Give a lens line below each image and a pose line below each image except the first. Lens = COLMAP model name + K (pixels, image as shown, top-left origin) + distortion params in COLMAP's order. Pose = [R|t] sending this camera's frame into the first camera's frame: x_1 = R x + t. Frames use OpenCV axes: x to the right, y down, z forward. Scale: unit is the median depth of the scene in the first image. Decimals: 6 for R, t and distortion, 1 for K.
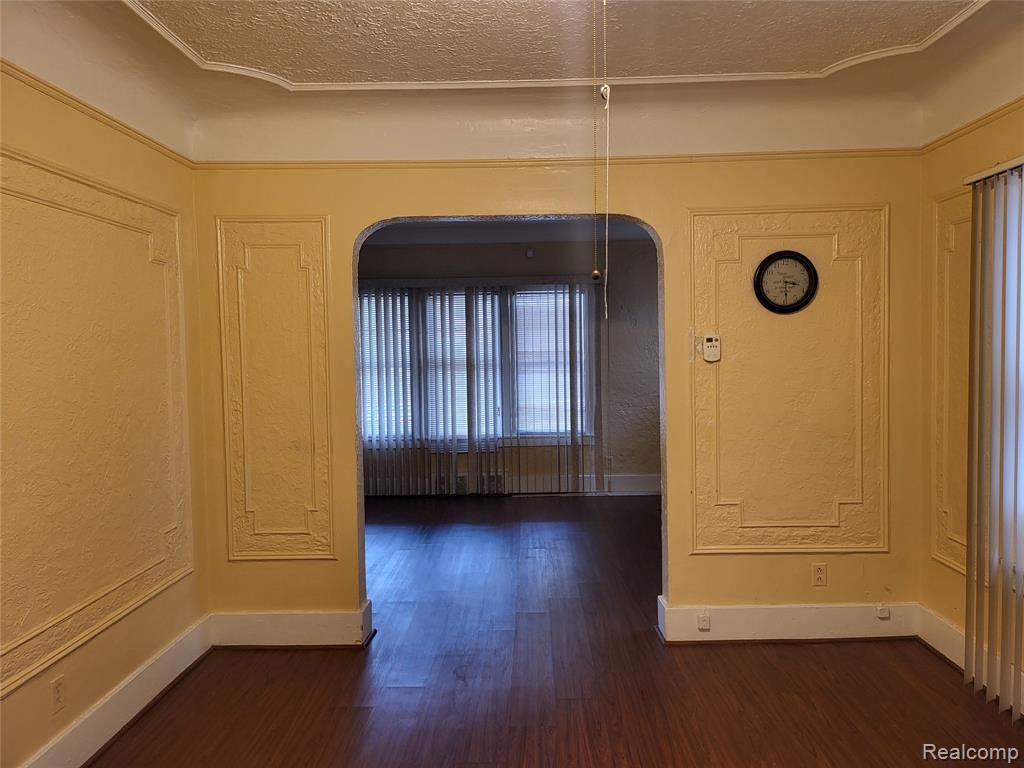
lens RADIAL K [[710.1, 0, 511.2], [0, 710.1, 383.6], [0, 0, 1]] dist [-0.006364, -0.017324]
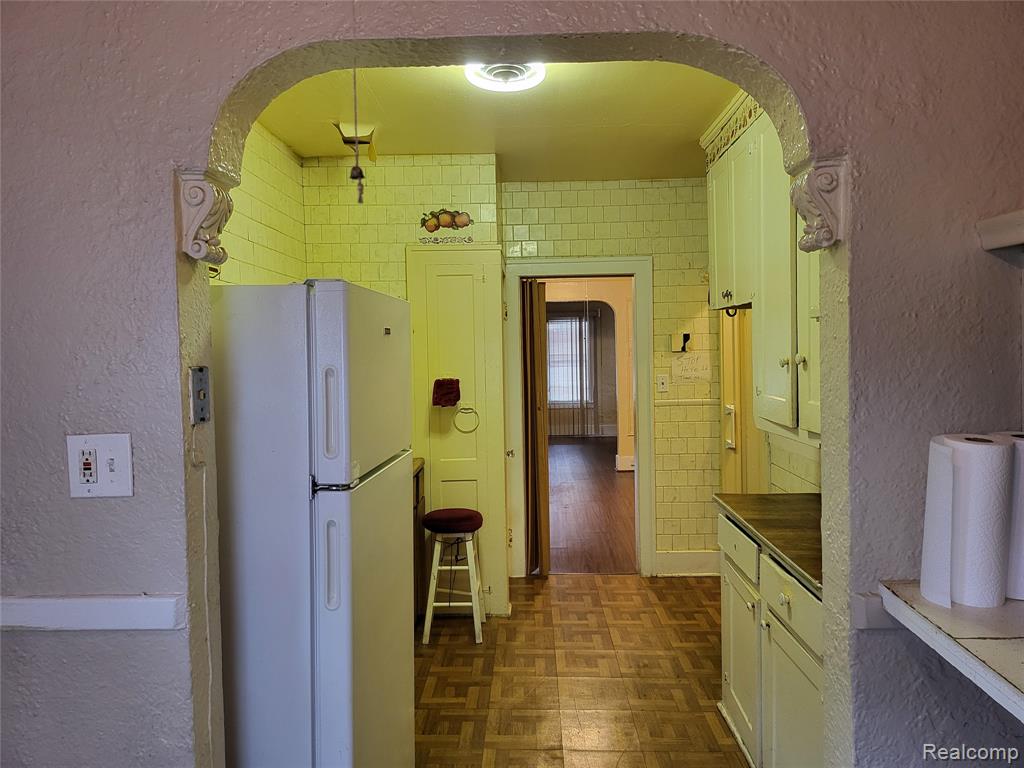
lens RADIAL K [[710.1, 0, 513.2], [0, 710.1, 381.7], [0, 0, 1]] dist [-0.006364, -0.017324]
pose [[0.999804, -0.001506, -0.019733, -0.046048], [0.001189, 0.999870, -0.016075, 0.049414], [0.019755, 0.016049, 0.999676, -0.750579]]
